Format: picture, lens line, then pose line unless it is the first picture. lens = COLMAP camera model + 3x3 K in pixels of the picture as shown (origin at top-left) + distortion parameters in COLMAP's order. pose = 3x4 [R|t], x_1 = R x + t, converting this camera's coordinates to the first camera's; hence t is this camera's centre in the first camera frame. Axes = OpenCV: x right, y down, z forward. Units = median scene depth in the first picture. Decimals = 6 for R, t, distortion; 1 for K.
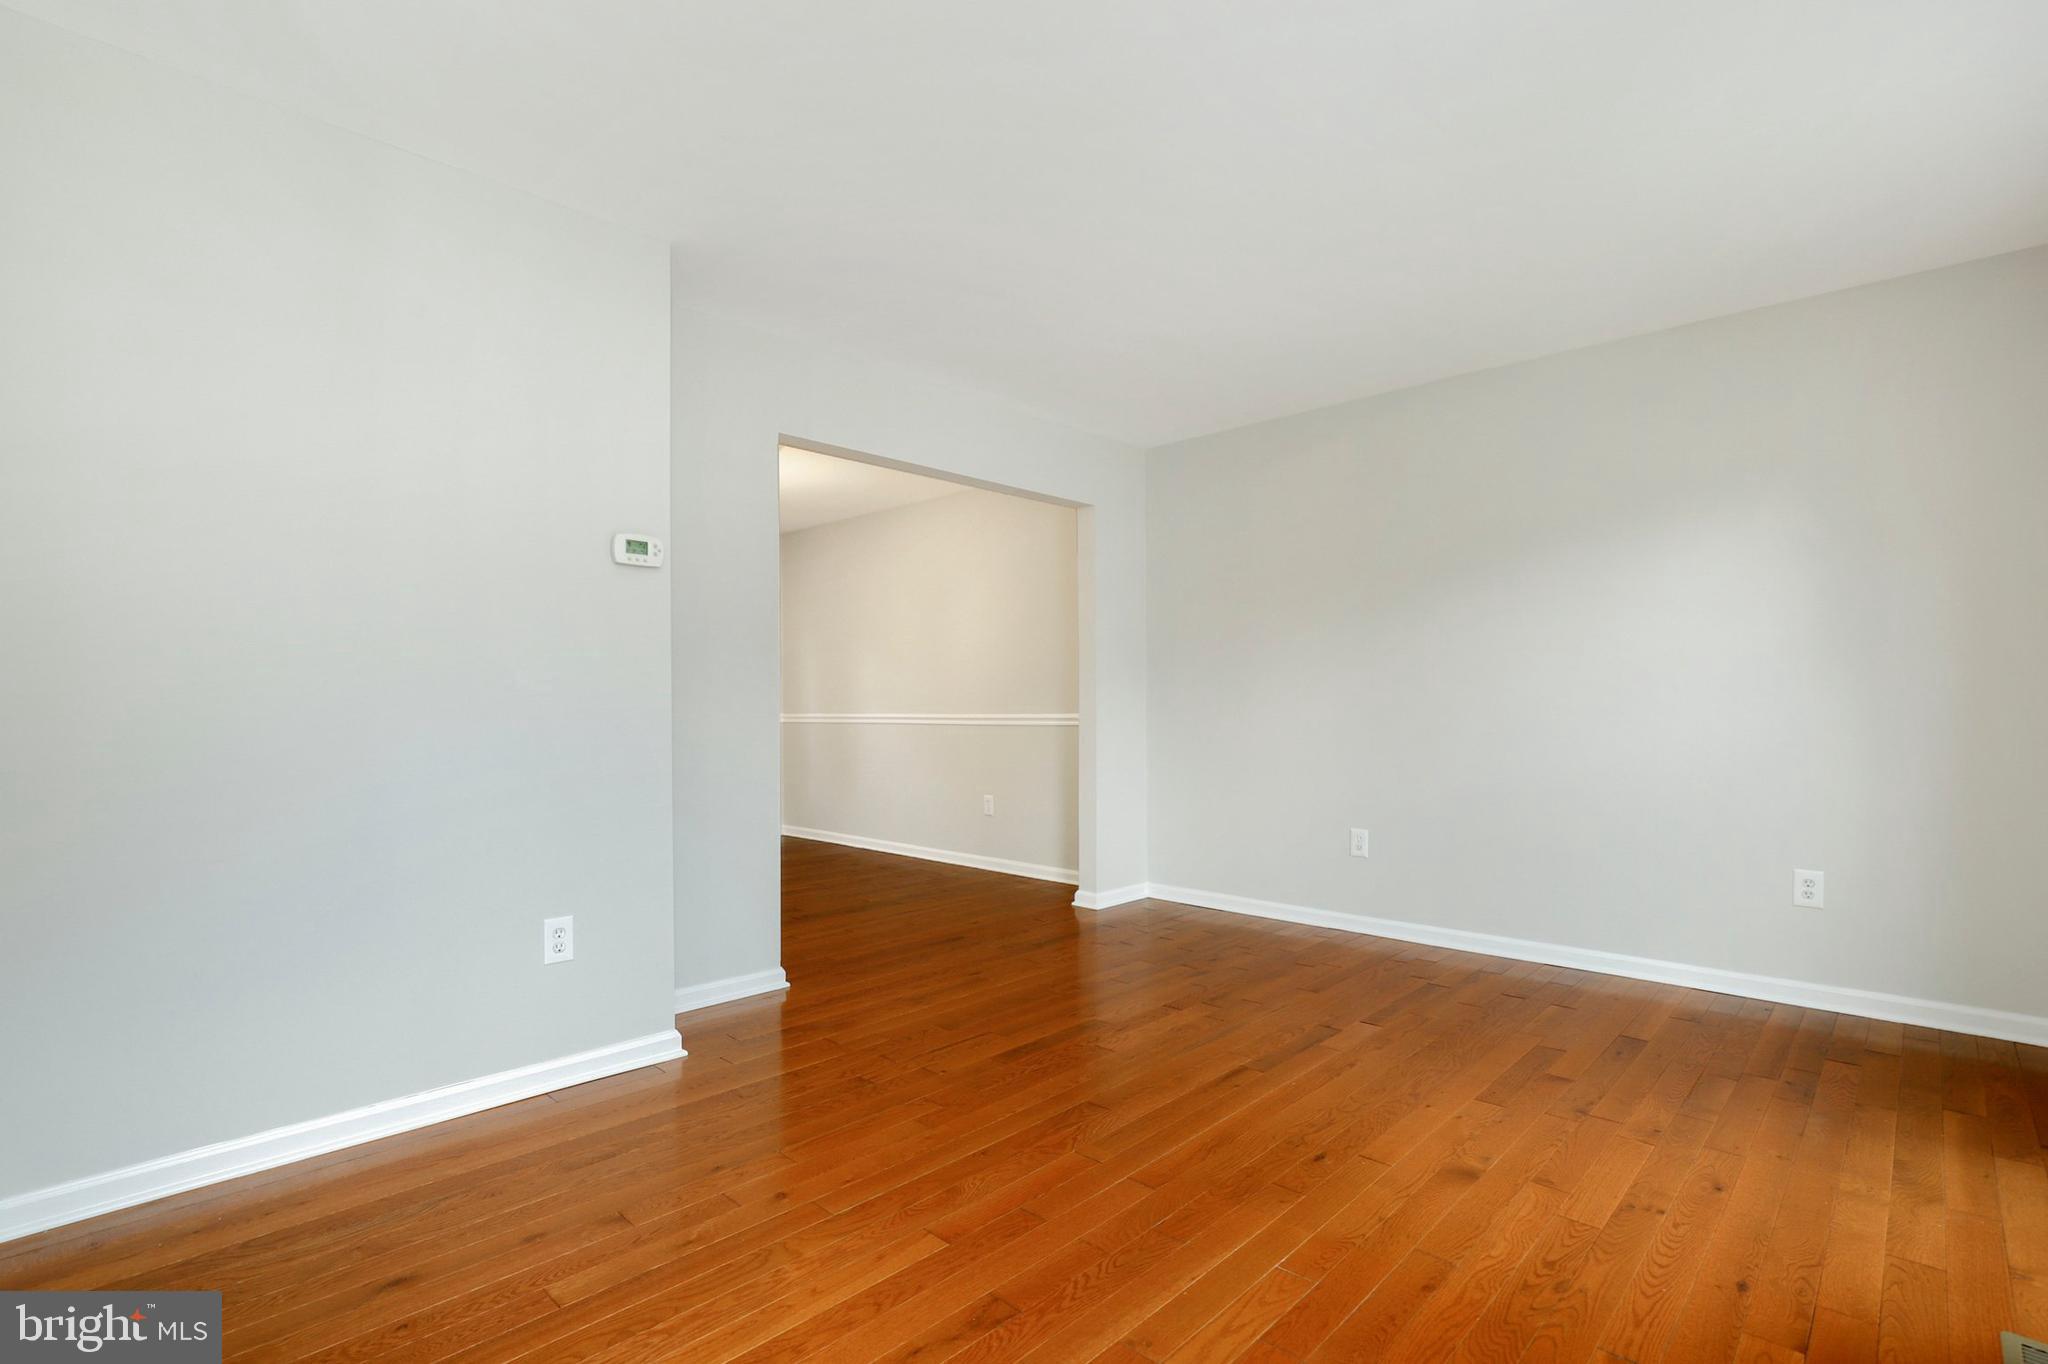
lens RADIAL K [[959.1, 0, 1025.8], [0, 959.1, 698.2], [0, 0, 1]] dist [-0.022432, 0.000700]
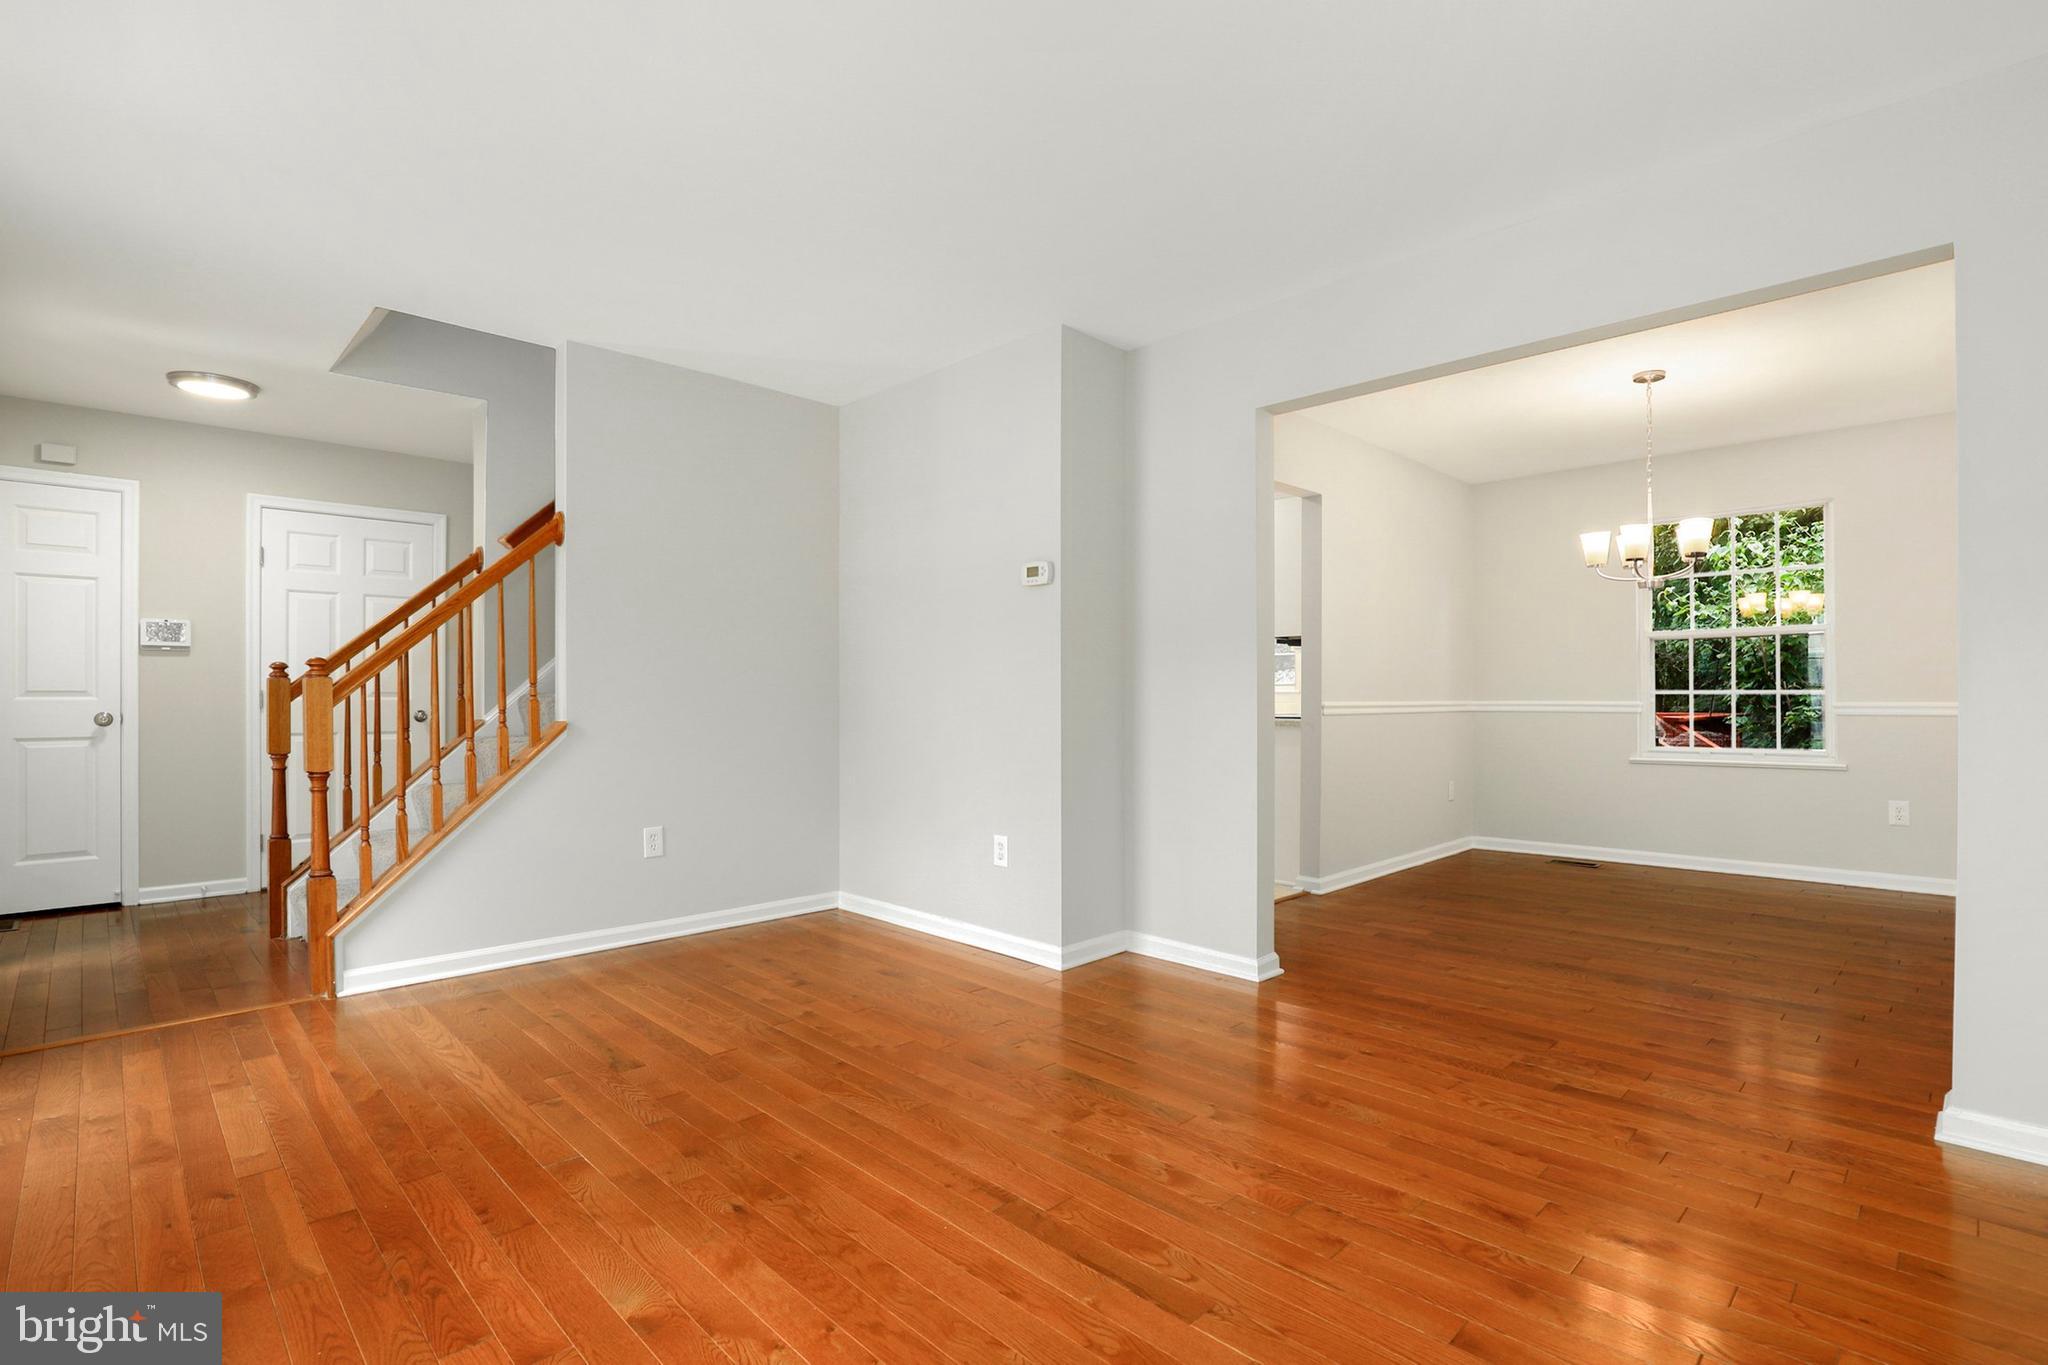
lens RADIAL K [[959.1, 0, 1025.8], [0, 959.1, 698.7], [0, 0, 1]] dist [-0.022432, 0.000700]
pose [[-0.022734, 0.010374, -0.999688, 0.968518], [0.009797, 0.999900, 0.010153, 0.004741], [0.999694, -0.009563, -0.022834, 1.063689]]
